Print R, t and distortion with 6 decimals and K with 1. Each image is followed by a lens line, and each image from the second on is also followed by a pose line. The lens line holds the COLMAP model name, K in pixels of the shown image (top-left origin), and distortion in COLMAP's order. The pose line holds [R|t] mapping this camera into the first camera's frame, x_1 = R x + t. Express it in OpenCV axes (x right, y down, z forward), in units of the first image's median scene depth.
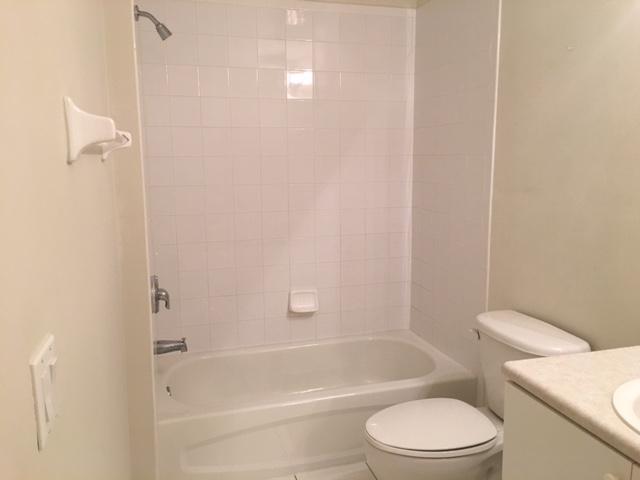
lens RADIAL K [[534.9, 0, 320.0], [0, 534.9, 240.0], [0, 0, 1]] dist [0.128645, -0.166526]
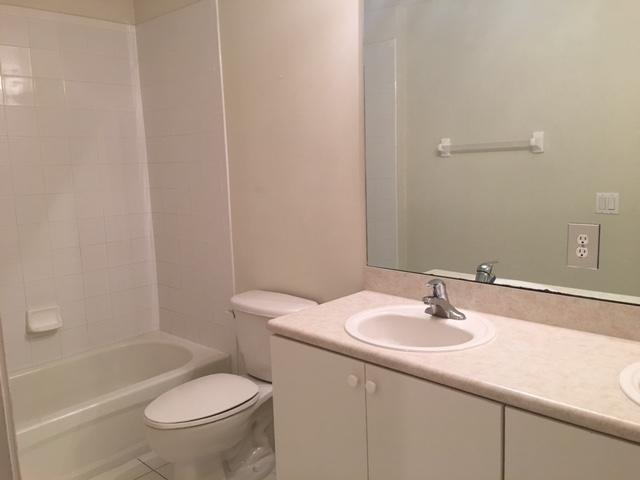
lens RADIAL K [[534.9, 0, 320.0], [0, 534.9, 240.0], [0, 0, 1]] dist [0.128645, -0.166526]
pose [[0.859449, -0.093120, 0.502669, -0.089083], [0.104401, 0.994519, 0.005735, 0.022308], [-0.500447, 0.047550, 0.864460, -0.080564]]
